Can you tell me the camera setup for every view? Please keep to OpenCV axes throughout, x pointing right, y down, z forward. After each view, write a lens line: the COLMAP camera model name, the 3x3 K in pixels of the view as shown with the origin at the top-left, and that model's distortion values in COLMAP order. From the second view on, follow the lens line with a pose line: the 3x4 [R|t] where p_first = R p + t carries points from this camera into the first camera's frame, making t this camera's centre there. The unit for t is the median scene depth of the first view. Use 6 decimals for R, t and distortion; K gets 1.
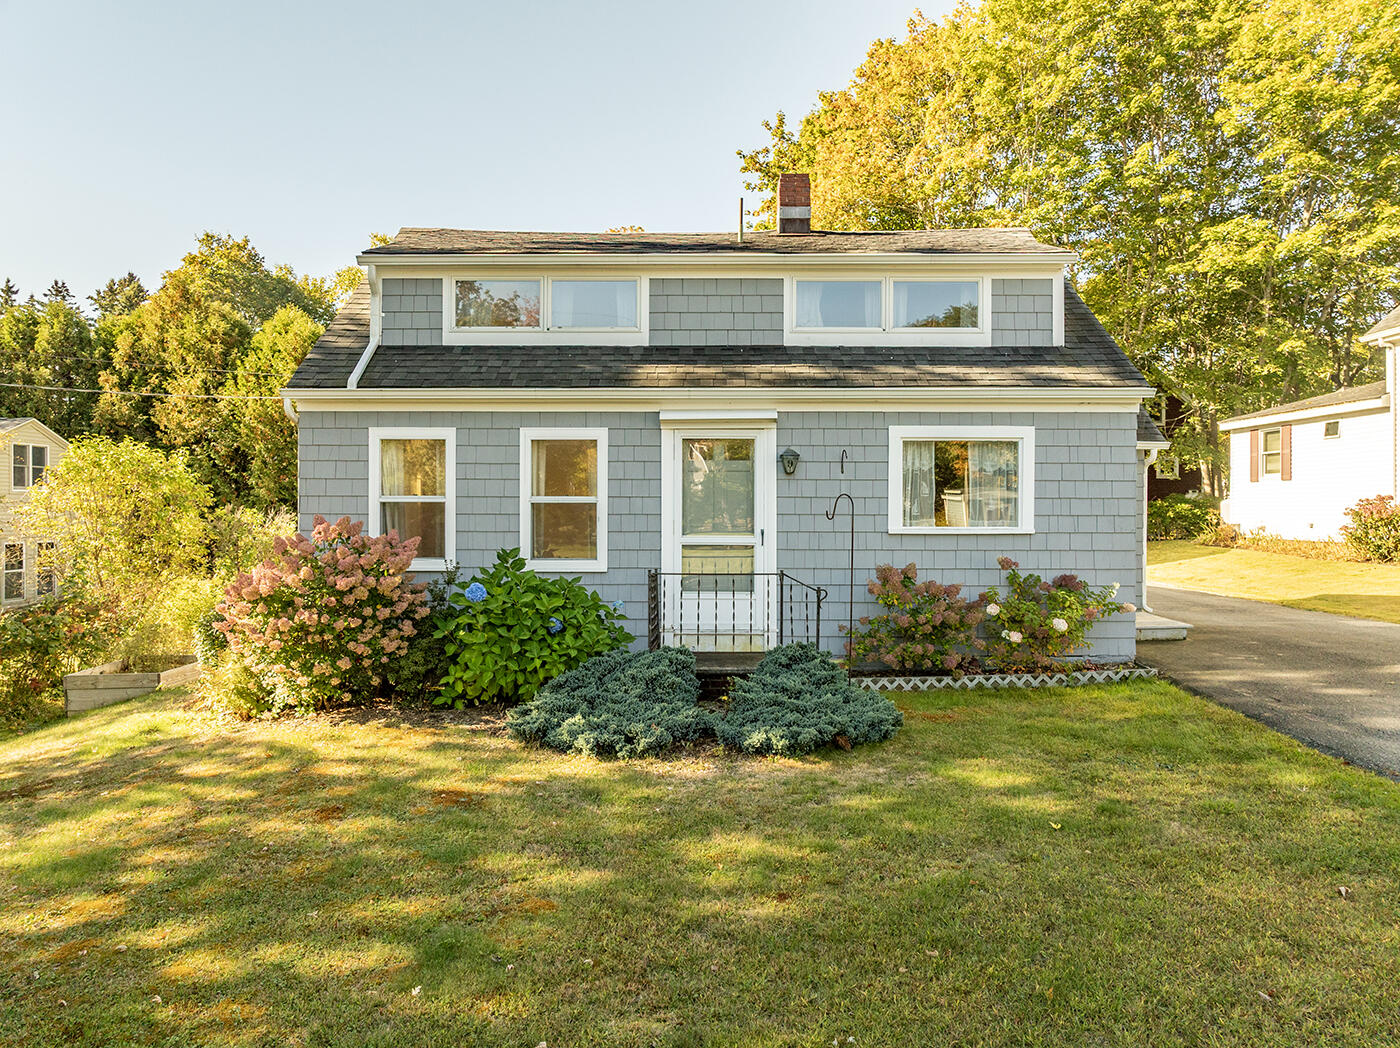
lens RADIAL K [[984.4, 0, 700.0], [0, 984.4, 524.0], [0, 0, 1]] dist [-0.028748, 0.021272]
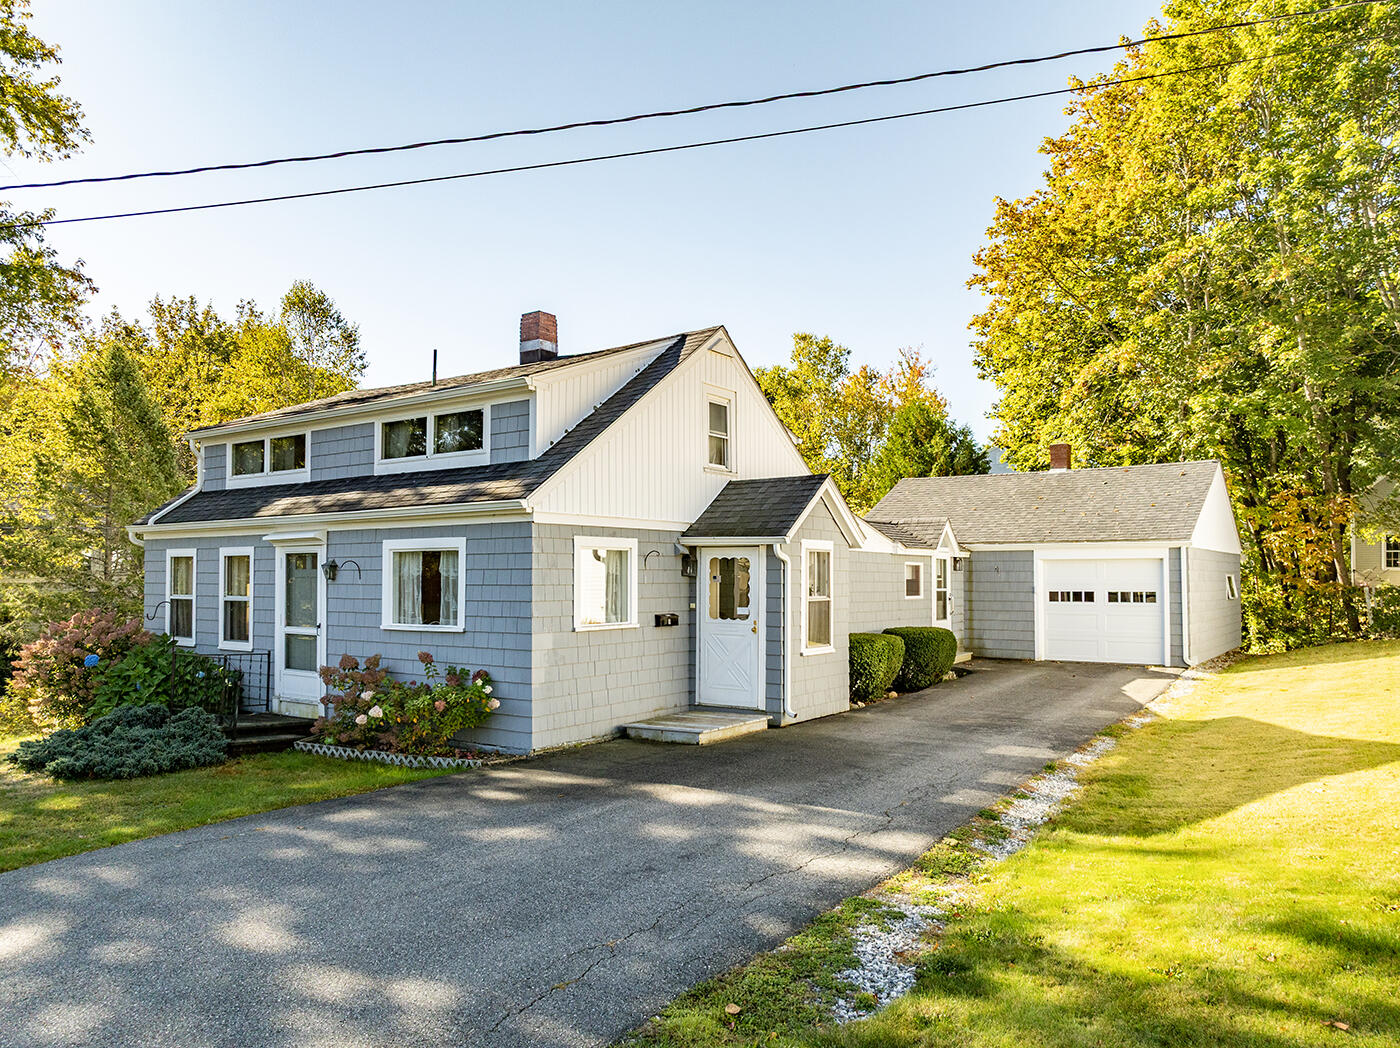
lens RADIAL K [[994.1, 0, 701.3], [0, 994.1, 557.3], [0, 0, 1]] dist [-0.031217, 0.005987]
pose [[0.826939, -0.015768, -0.562071, 1.200851], [-0.005319, 0.999343, -0.035860, -0.036476], [0.562267, 0.032643, 0.826311, 0.207420]]
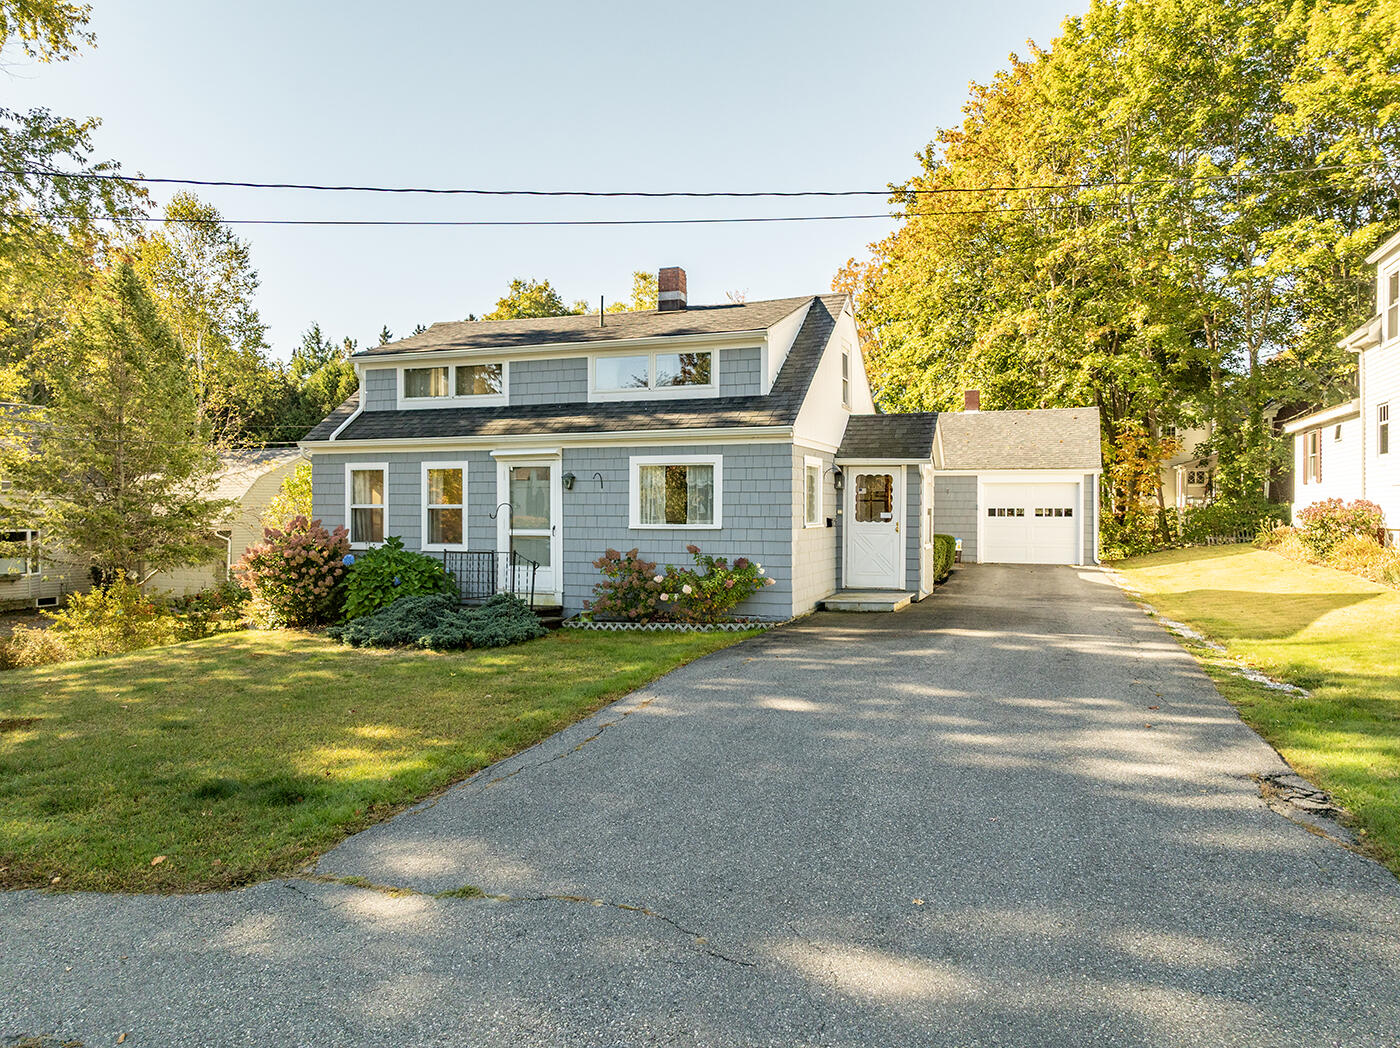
lens RADIAL K [[983.2, 0, 704.1], [0, 983.2, 530.2], [0, 0, 1]] dist [-0.026519, 0.004560]
pose [[0.942749, 0.005390, -0.333459, 0.791612], [-0.003905, 0.999979, 0.005122, 0.004009], [0.333480, -0.003527, 0.942751, -0.364833]]
